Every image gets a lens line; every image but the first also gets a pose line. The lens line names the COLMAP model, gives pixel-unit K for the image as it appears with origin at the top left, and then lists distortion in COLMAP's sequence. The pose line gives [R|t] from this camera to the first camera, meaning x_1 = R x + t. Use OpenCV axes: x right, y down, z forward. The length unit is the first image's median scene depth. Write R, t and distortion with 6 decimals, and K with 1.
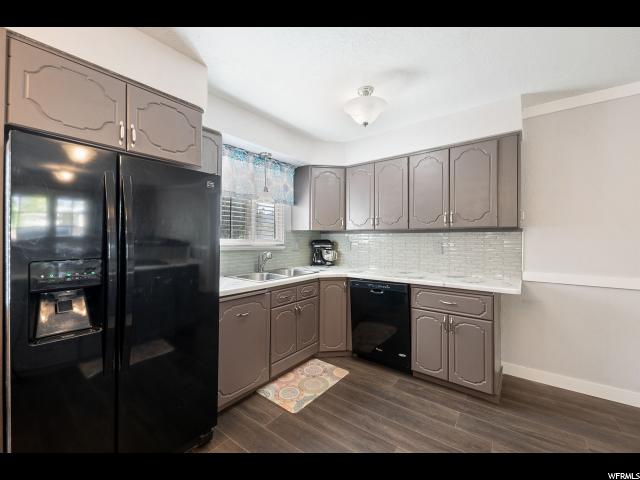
lens RADIAL K [[261.0, 0, 322.0], [0, 261.0, 238.4], [0, 0, 1]] dist [-0.001467, 0.000143]
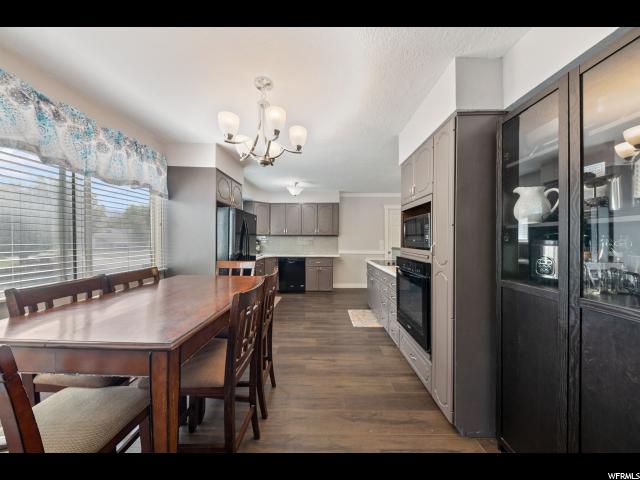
lens RADIAL K [[223.9, 0, 320.9], [0, 223.9, 240.0], [0, 0, 1]] dist [-0.000314, -0.000015]
pose [[0.803669, -0.004342, 0.595061, -0.845745], [0.000959, 0.999982, 0.006001, -0.001774], [-0.595076, -0.004252, 0.803658, -0.853187]]
